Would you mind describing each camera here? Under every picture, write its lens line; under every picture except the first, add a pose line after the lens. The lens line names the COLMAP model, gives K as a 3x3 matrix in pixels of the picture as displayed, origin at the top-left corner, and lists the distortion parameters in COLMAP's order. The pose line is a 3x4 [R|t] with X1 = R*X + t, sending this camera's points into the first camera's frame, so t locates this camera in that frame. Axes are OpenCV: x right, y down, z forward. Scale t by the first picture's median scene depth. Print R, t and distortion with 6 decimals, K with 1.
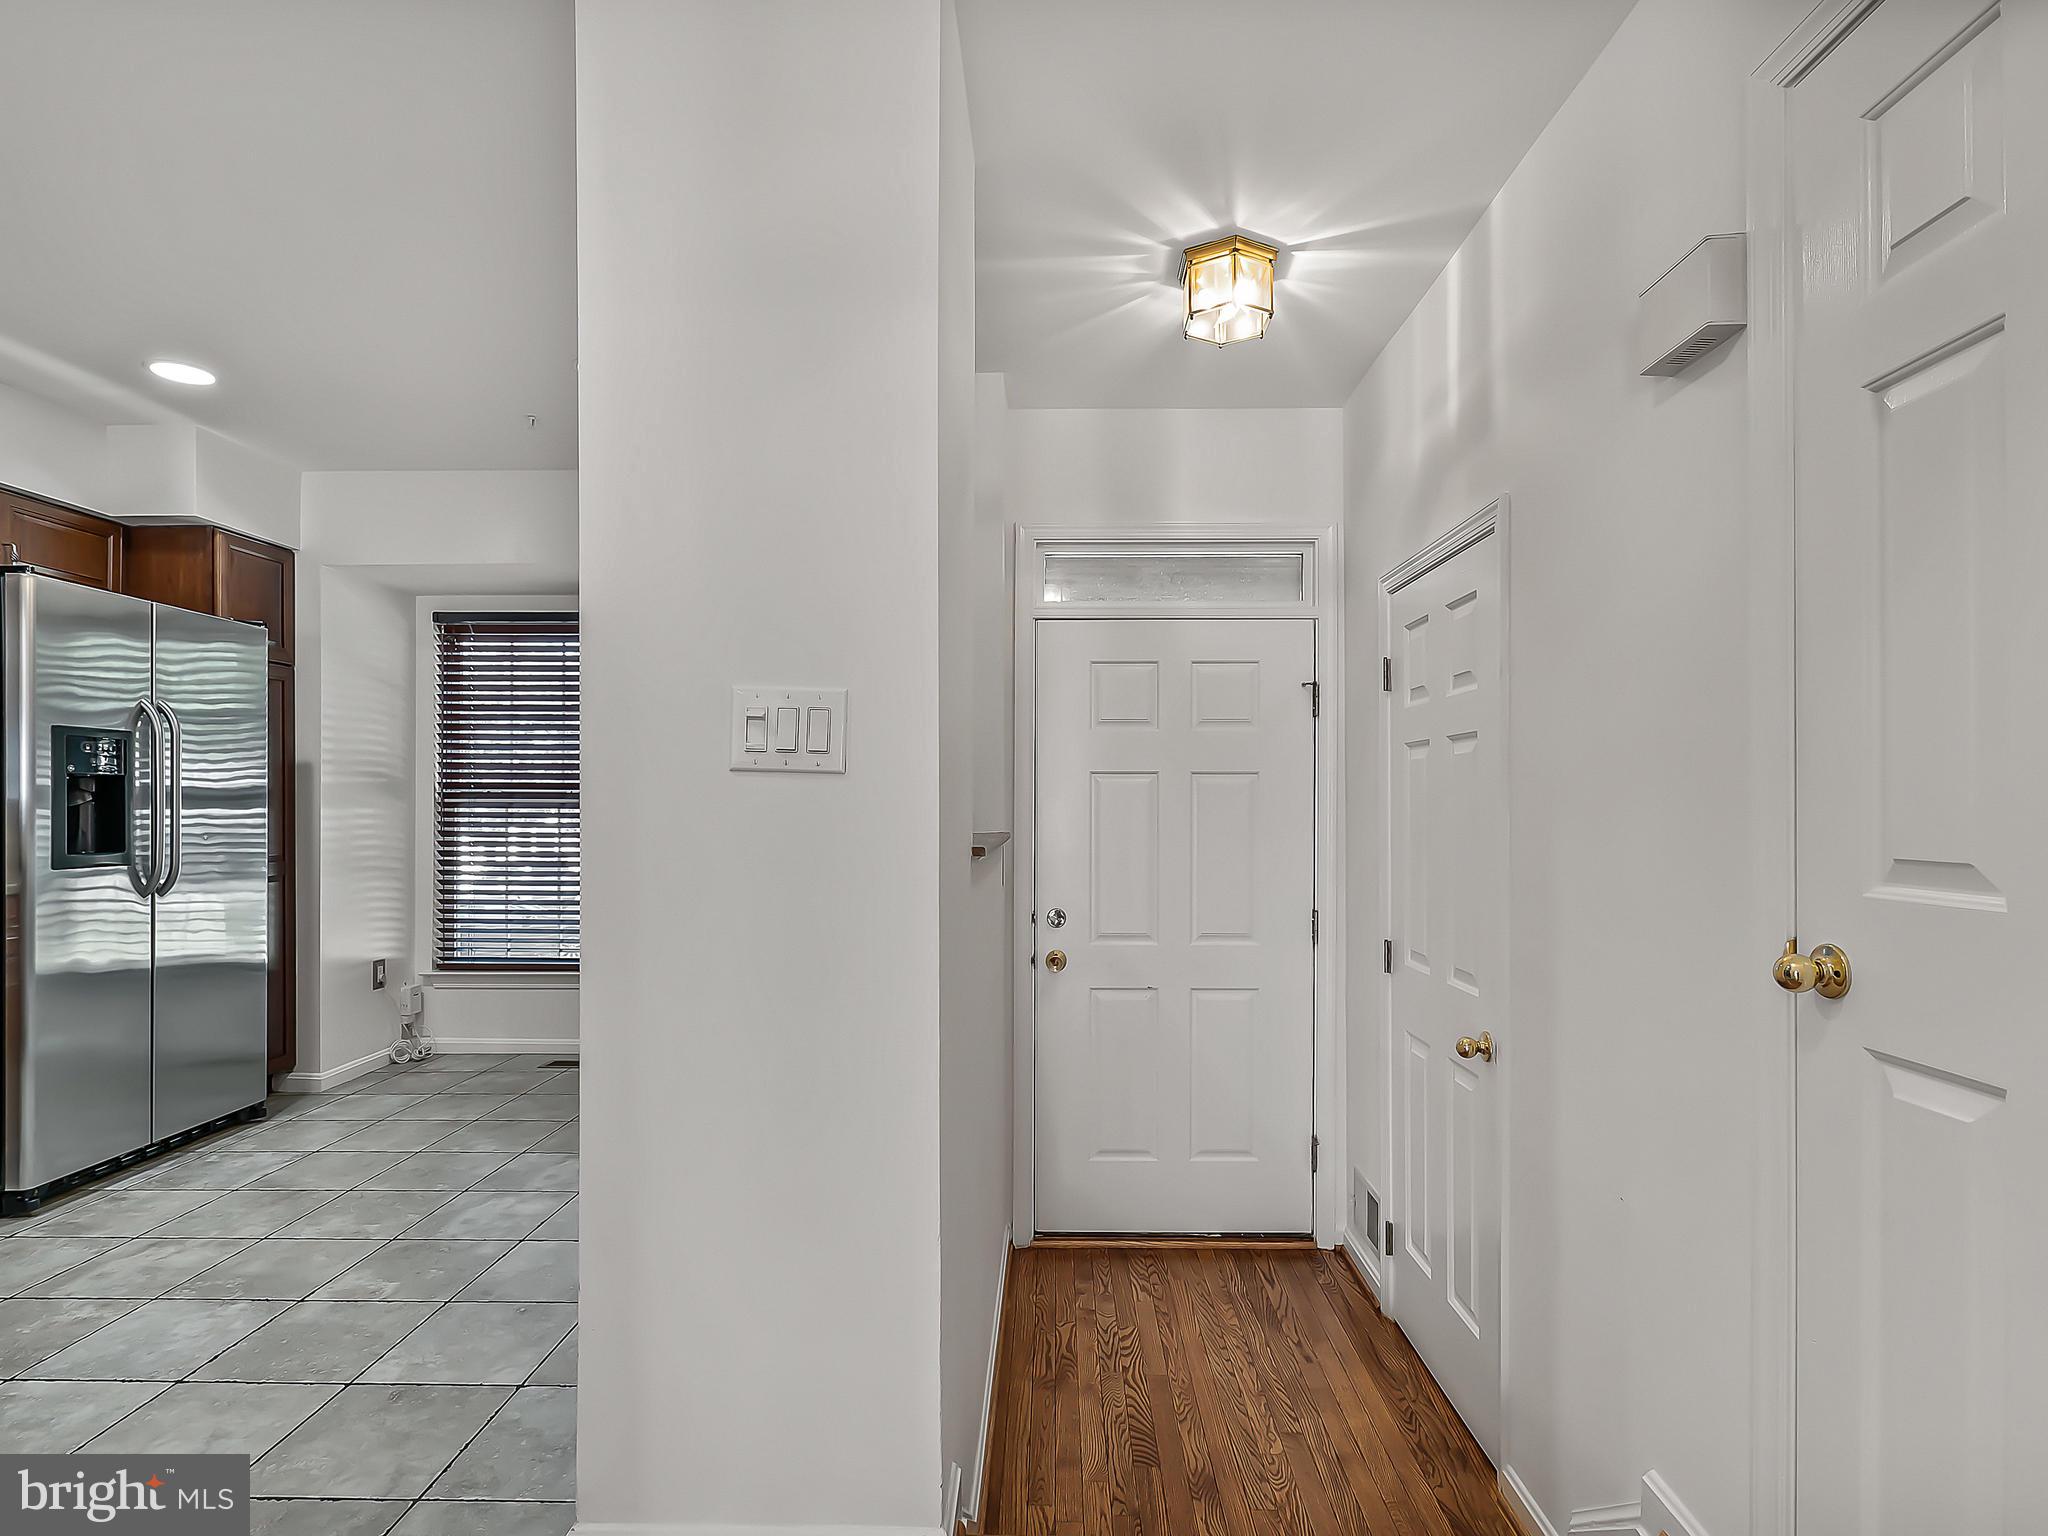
lens RADIAL K [[1057.2, 0, 1035.3], [0, 1057.2, 804.6], [0, 0, 1]] dist [0.000843, -0.000874]
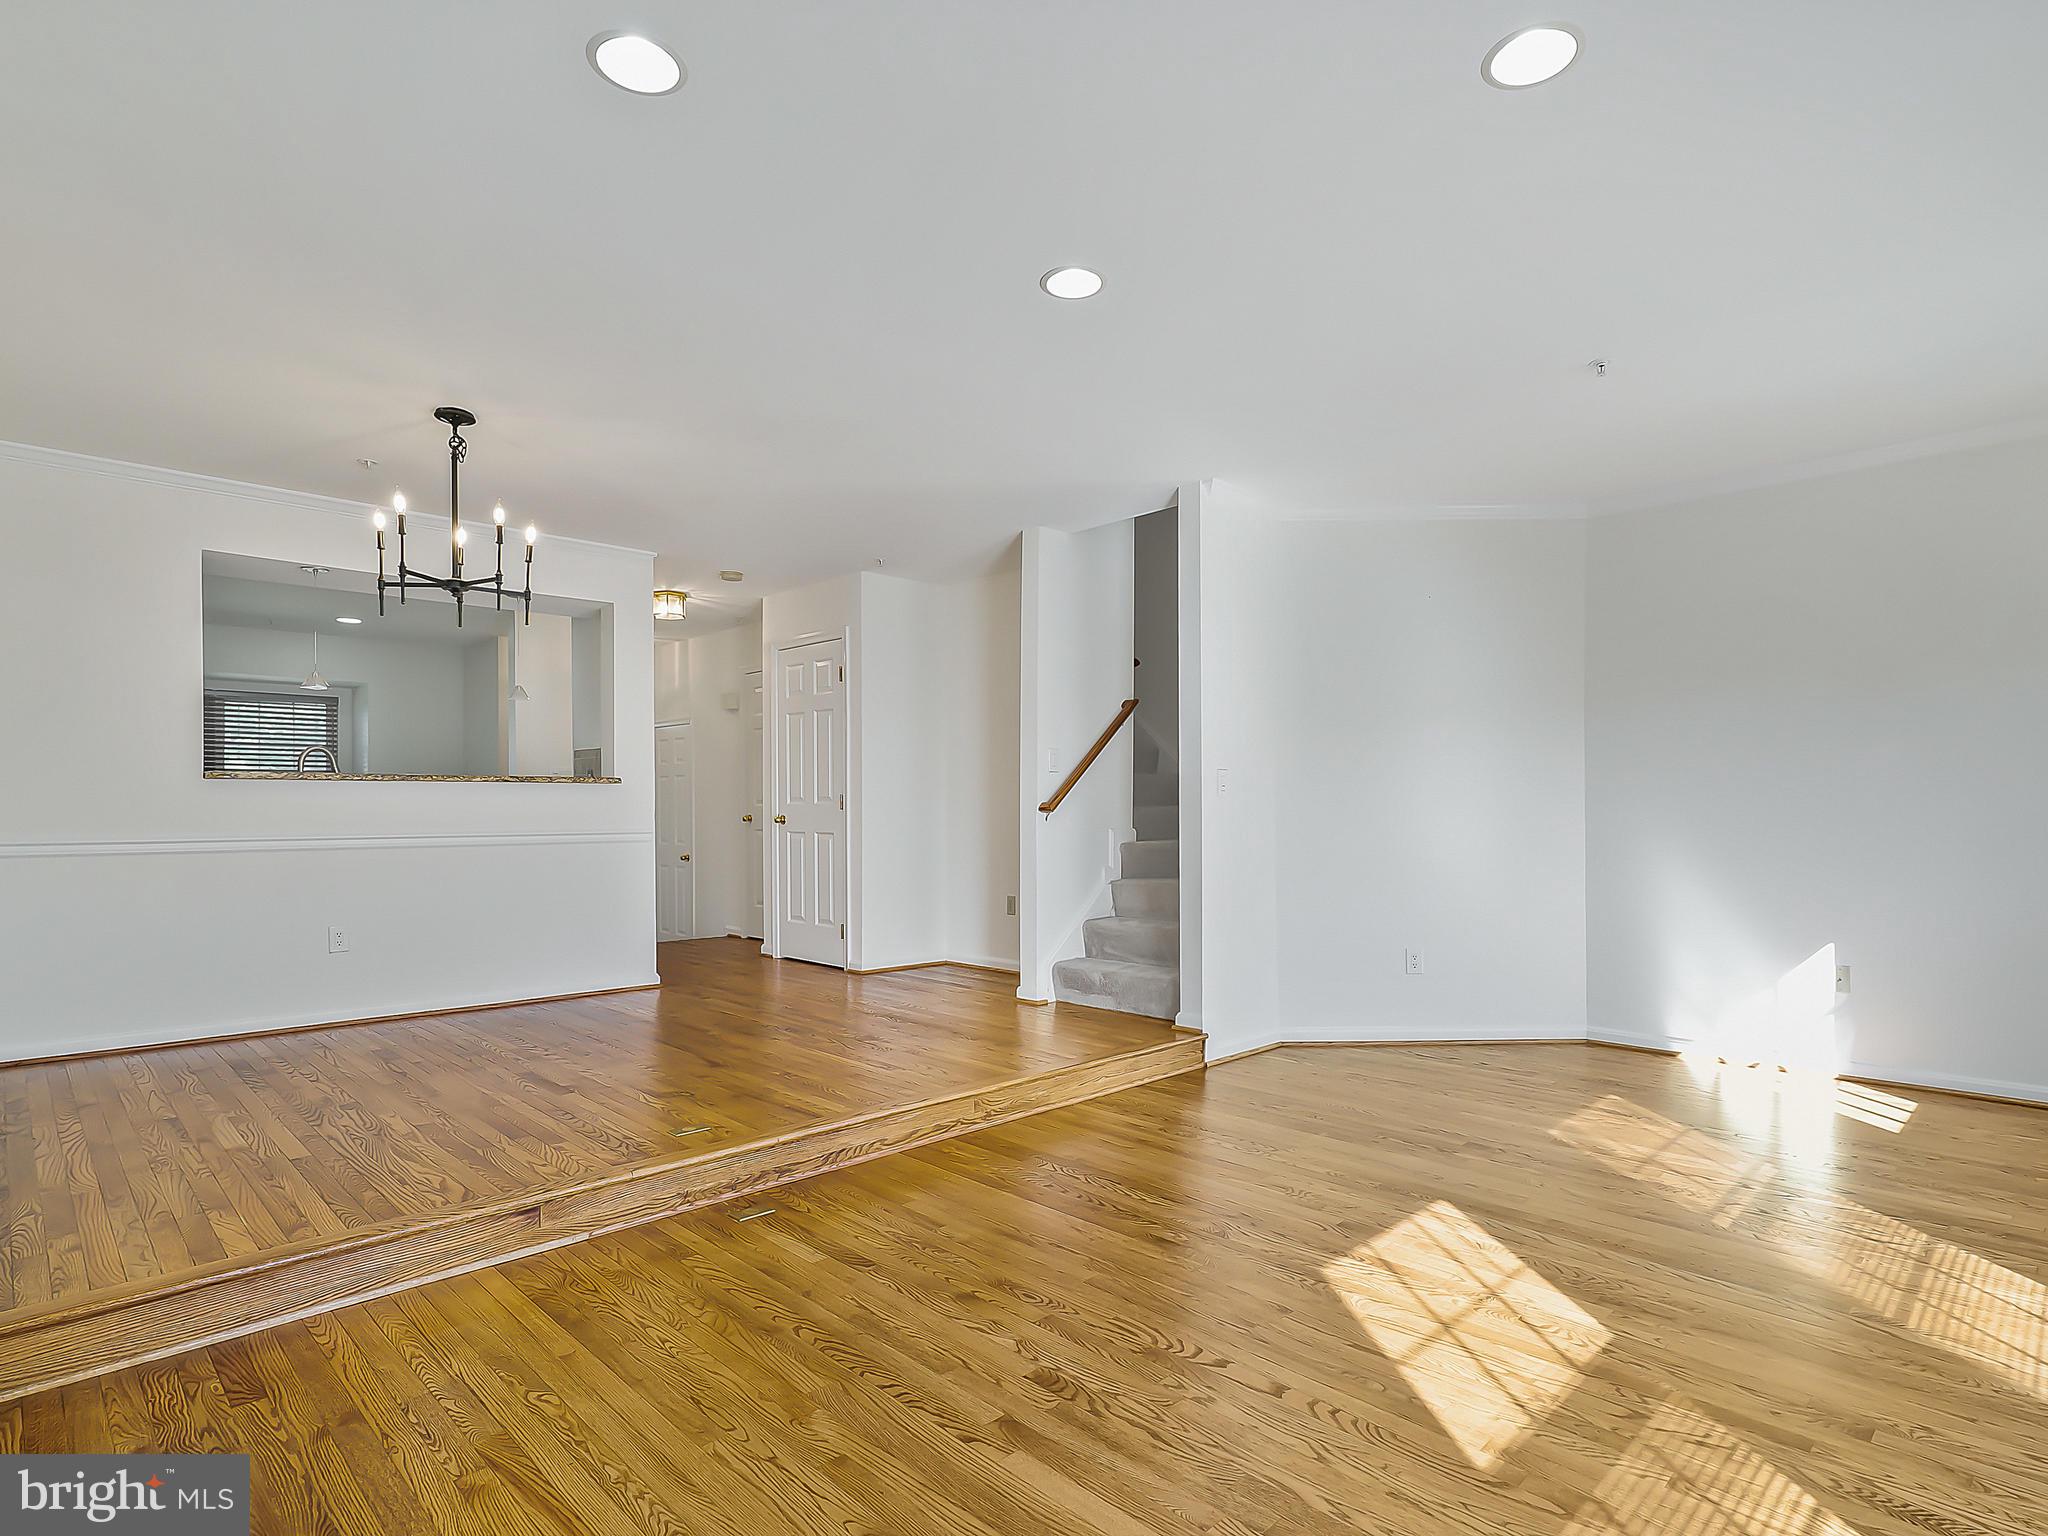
lens RADIAL K [[1084.1, 0, 1037.5], [0, 1084.1, 809.2], [0, 0, 1]] dist [-0.001418, 0.000086]
pose [[0.702503, -0.002322, 0.711677, -1.079104], [0.004563, 0.999989, -0.001242, 0.047174], [-0.711666, 0.004120, 0.702506, -1.942053]]
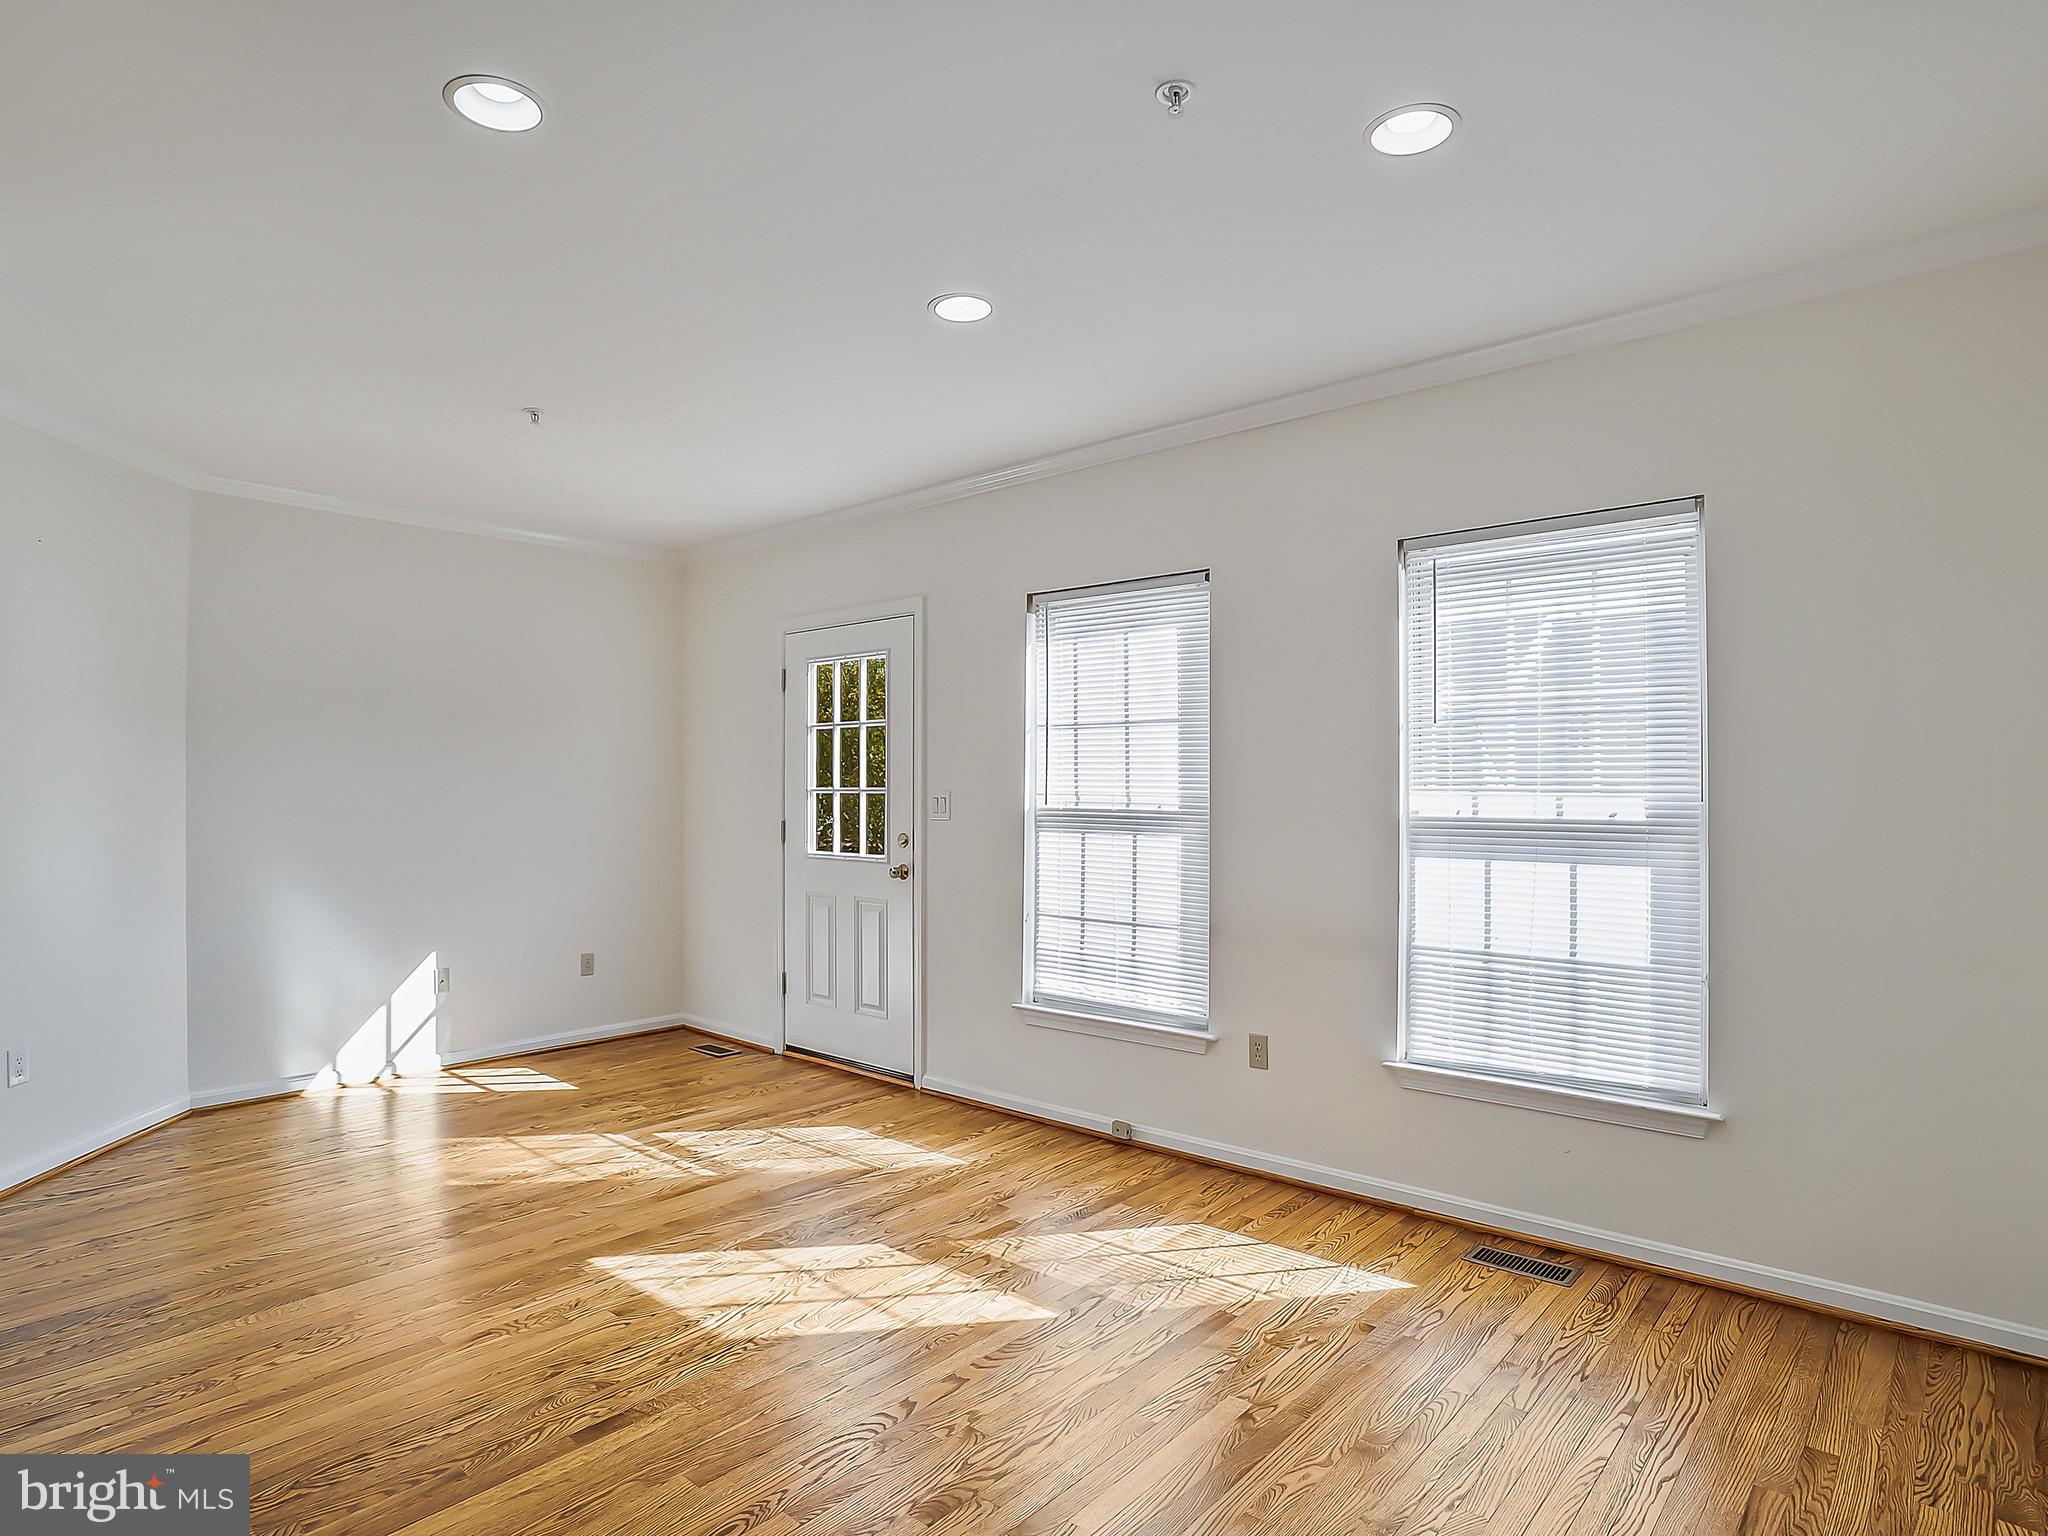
lens RADIAL K [[1121.7, 0, 1023.4], [0, 1121.7, 797.0], [0, 0, 1]] dist [-0.059788, 0.030429]
pose [[-0.760707, -0.003816, 0.649085, -1.036940], [0.001097, 0.999974, 0.007165, -0.008844], [-0.649095, 0.006162, -0.760683, -1.018345]]
